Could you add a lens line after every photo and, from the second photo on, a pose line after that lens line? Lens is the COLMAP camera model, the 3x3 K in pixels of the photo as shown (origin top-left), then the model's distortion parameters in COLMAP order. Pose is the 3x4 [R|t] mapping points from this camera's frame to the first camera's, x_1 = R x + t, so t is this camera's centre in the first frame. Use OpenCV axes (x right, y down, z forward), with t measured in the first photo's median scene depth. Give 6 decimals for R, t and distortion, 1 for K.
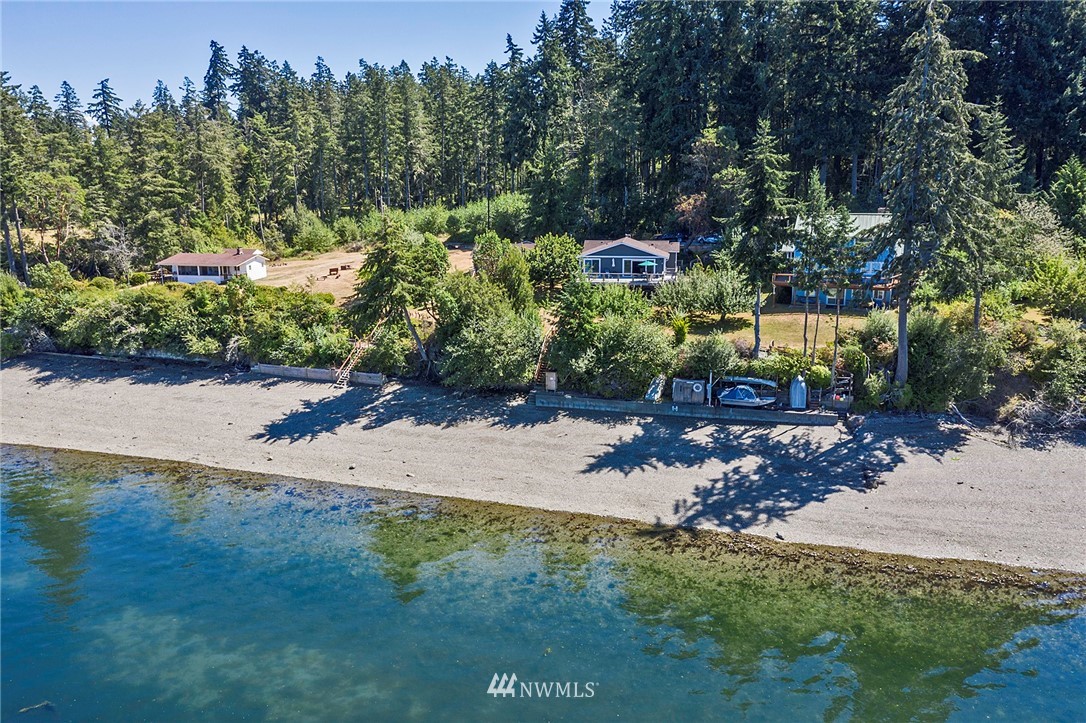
lens RADIAL K [[824.0, 0, 543.0], [0, 824.0, 361.5], [0, 0, 1]] dist [-0.005724, 0.004248]
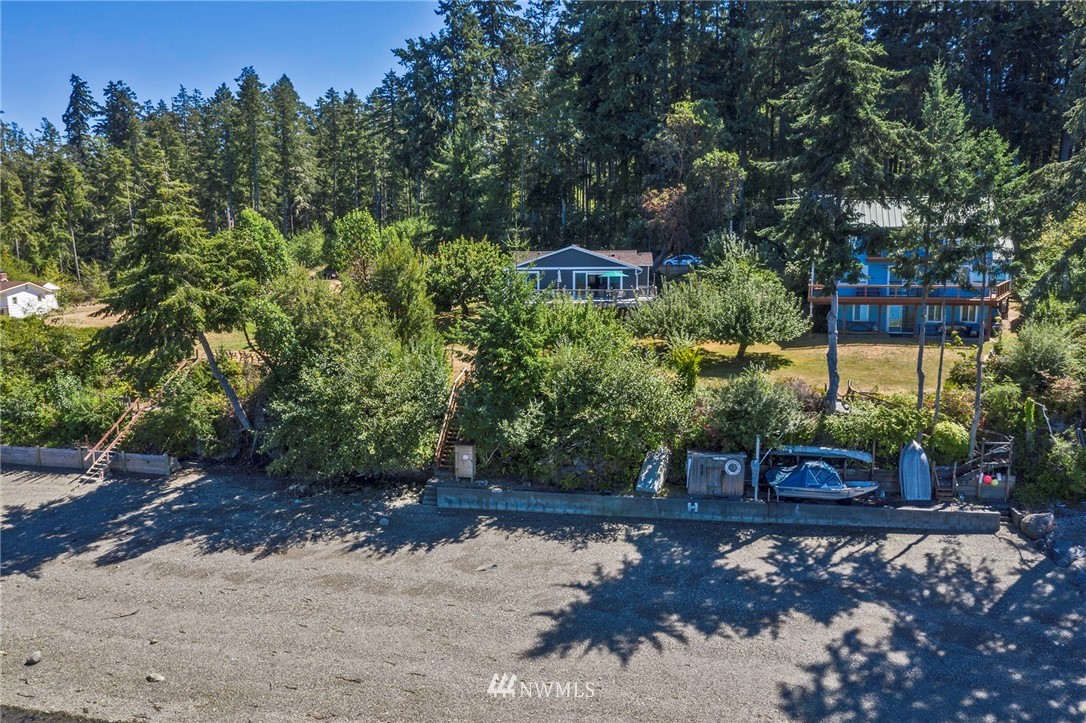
lens RADIAL K [[824.0, 0, 543.0], [0, 824.0, 361.5], [0, 0, 1]] dist [-0.005724, 0.004248]
pose [[0.994906, -0.011499, 0.100147, 0.007712], [0.020694, 0.995612, -0.091262, 0.008645], [-0.098658, 0.092870, 0.990778, 0.445679]]
